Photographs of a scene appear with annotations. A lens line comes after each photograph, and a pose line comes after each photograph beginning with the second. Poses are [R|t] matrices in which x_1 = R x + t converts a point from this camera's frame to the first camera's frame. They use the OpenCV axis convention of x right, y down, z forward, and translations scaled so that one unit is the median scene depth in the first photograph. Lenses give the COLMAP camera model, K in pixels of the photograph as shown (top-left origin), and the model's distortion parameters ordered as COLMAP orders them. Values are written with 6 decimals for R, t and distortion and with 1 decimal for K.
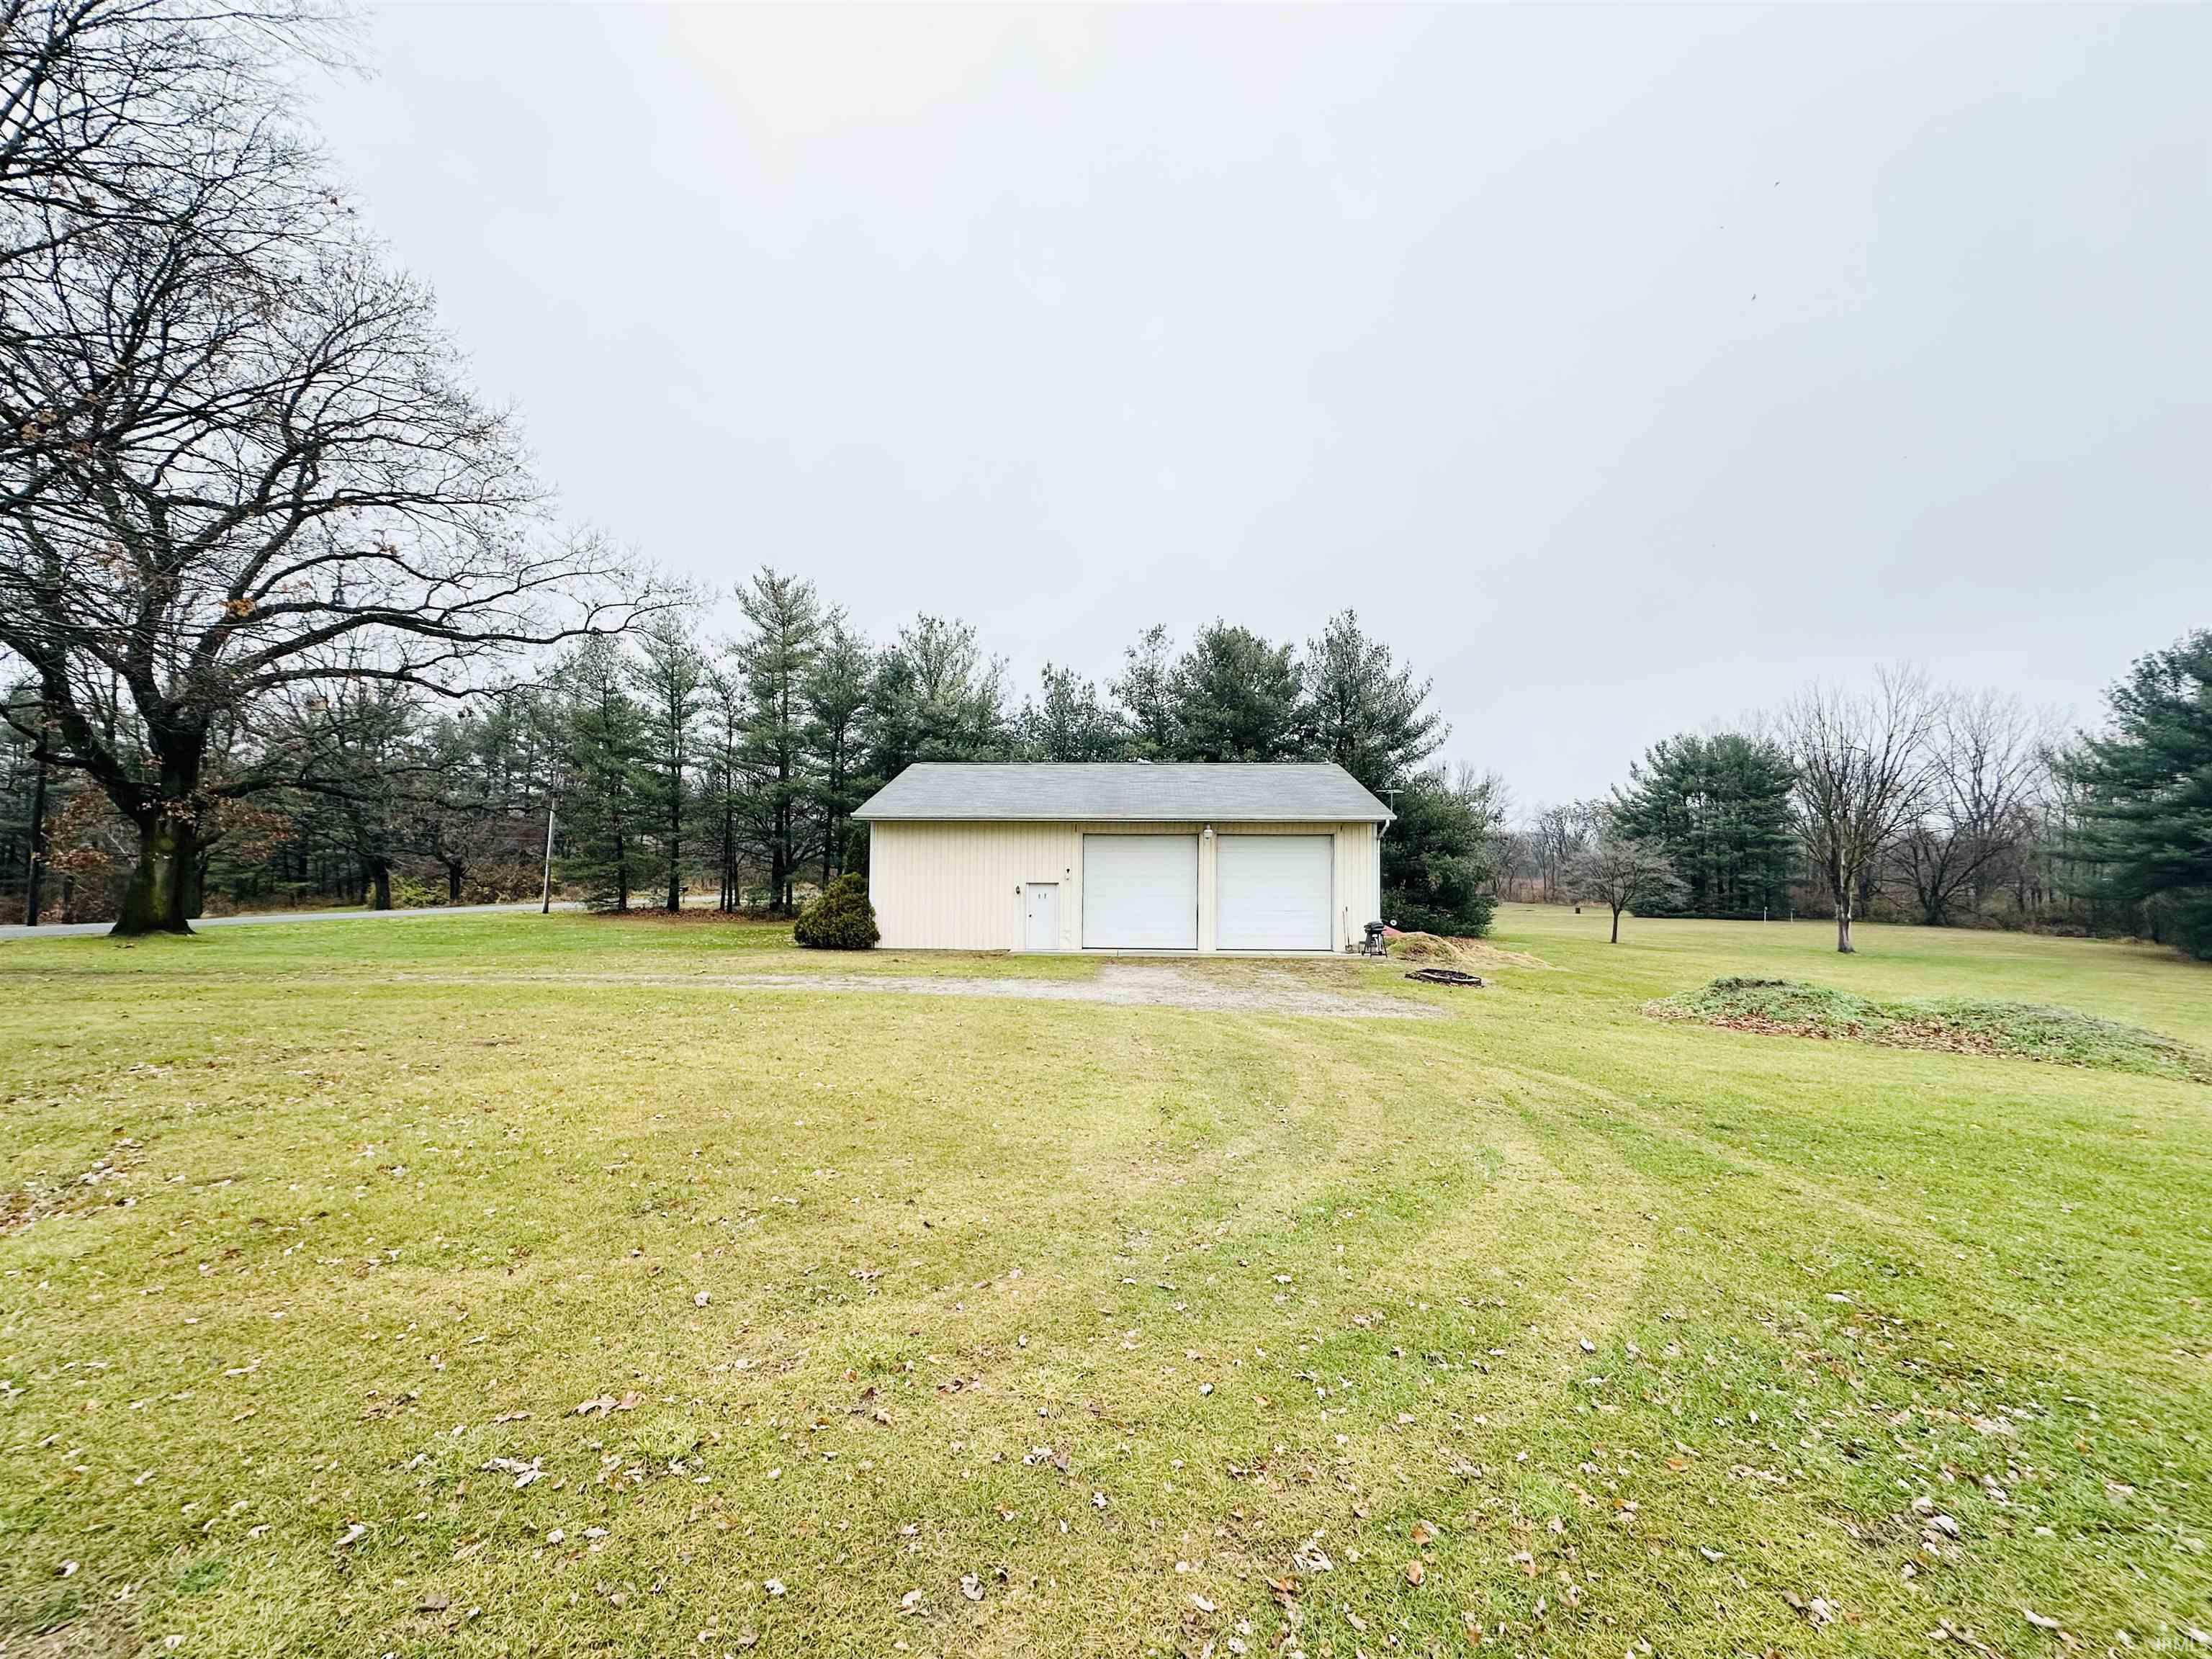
lens RADIAL K [[873.9, 0, 1106.0], [0, 873.9, 829.5], [0, 0, 1]] dist [-0.000085, 0.000024]
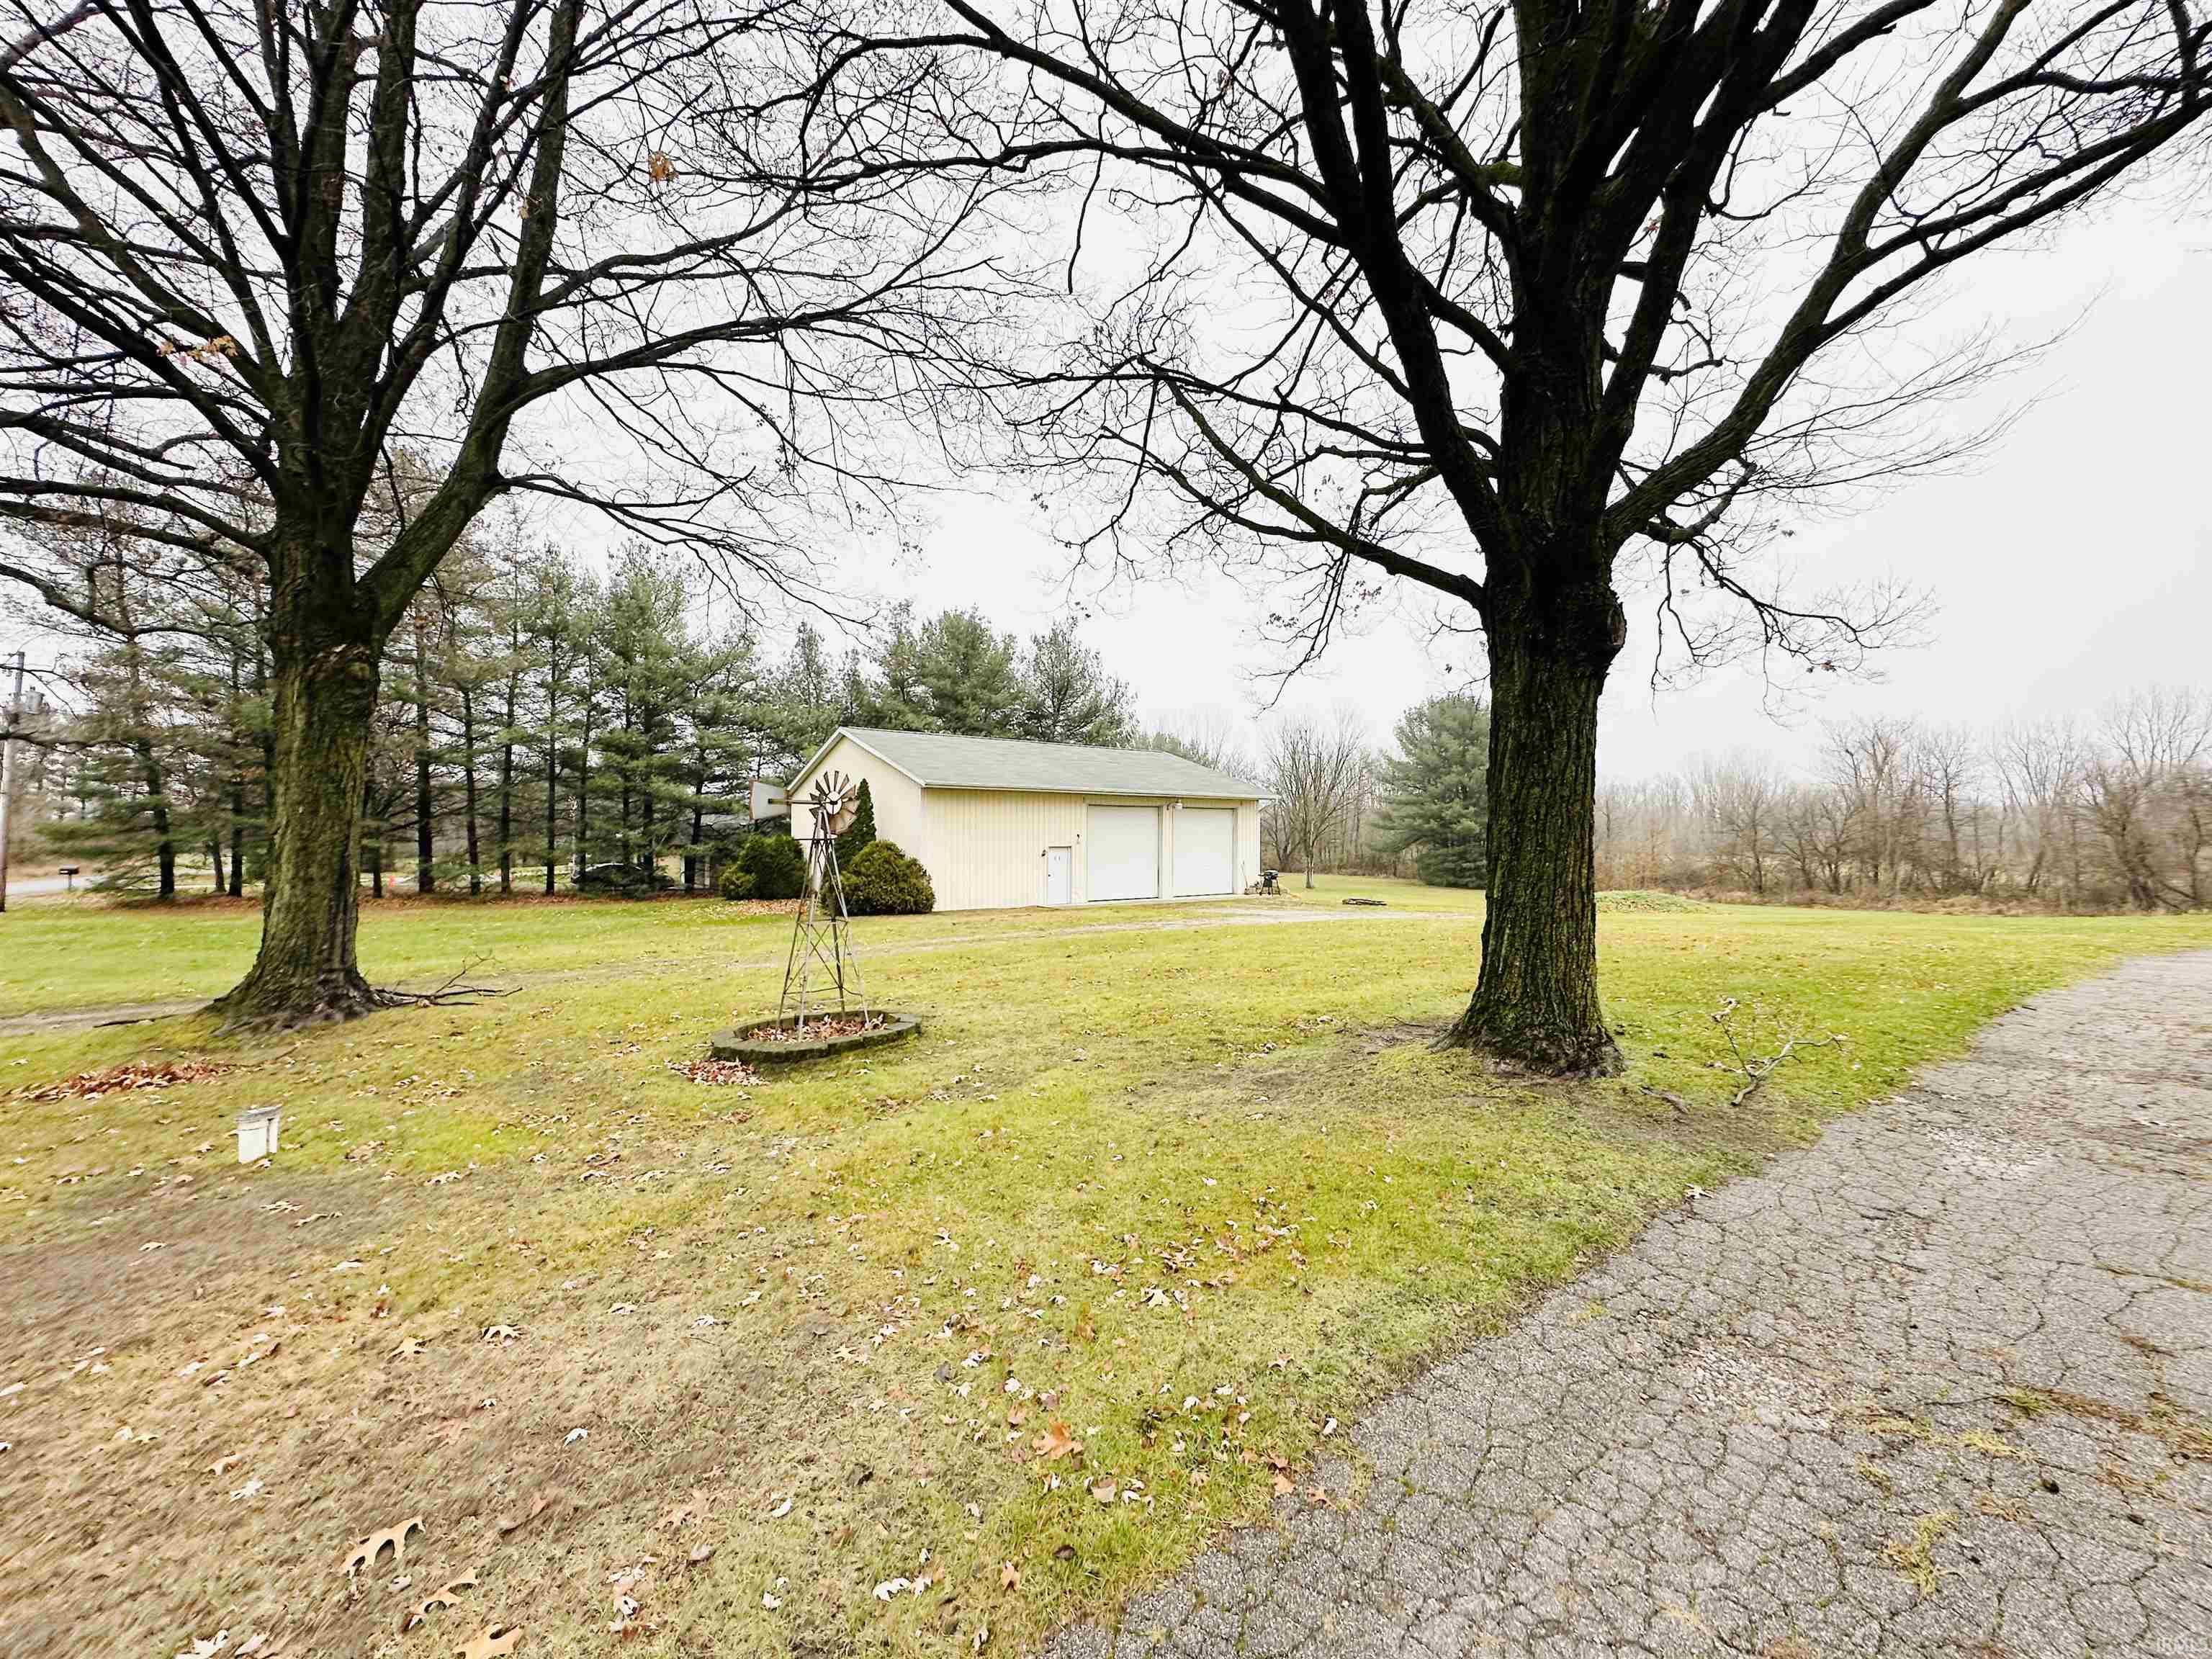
lens RADIAL K [[900.8, 0, 1106.0], [0, 900.8, 829.5], [0, 0, 1]] dist [0.000153, 0.000007]
pose [[0.775536, -0.000150, 0.631303, -0.762457], [-0.019241, 0.999530, 0.023874, 0.009380], [-0.631010, -0.030662, 0.775169, 0.042889]]
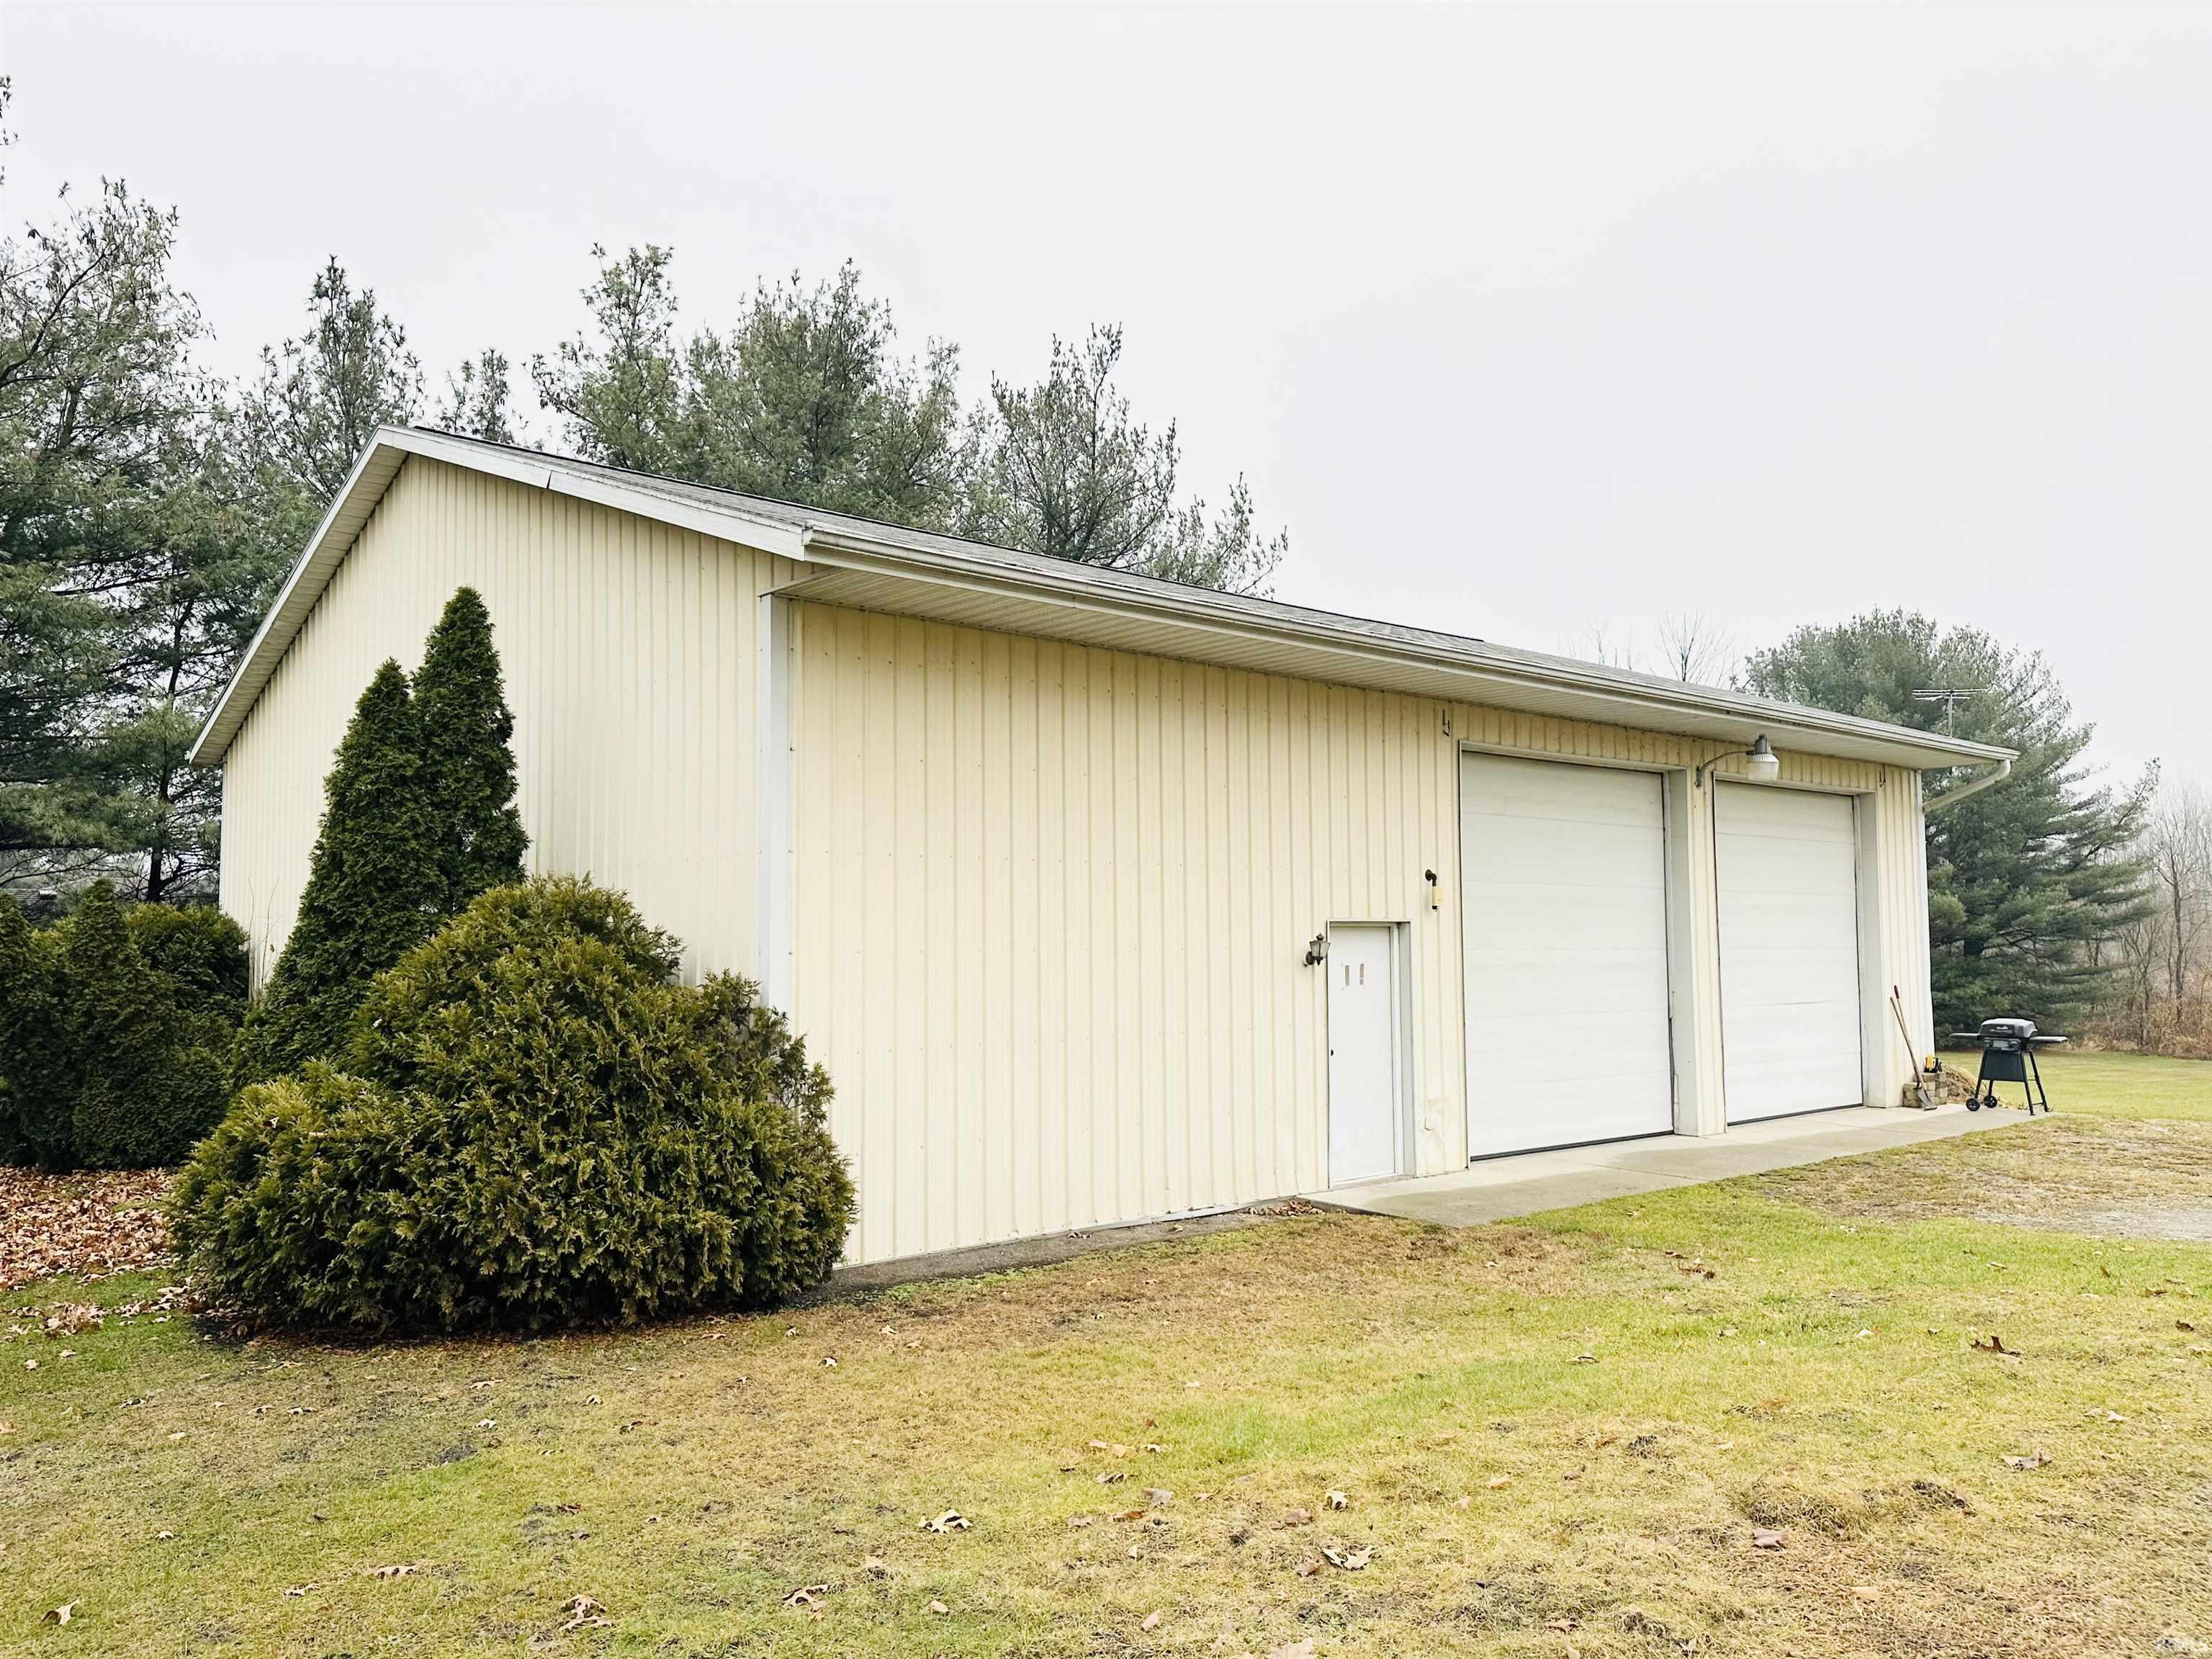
lens RADIAL K [[1629.0, 0, 1106.0], [0, 1629.0, 829.5], [0, 0, 1]] dist [0.054863, -0.000097]
pose [[0.734063, 0.038041, 0.678015, -0.449420], [-0.011304, 0.998976, -0.043810, 0.055255], [-0.678987, 0.024496, 0.733741, 0.690597]]
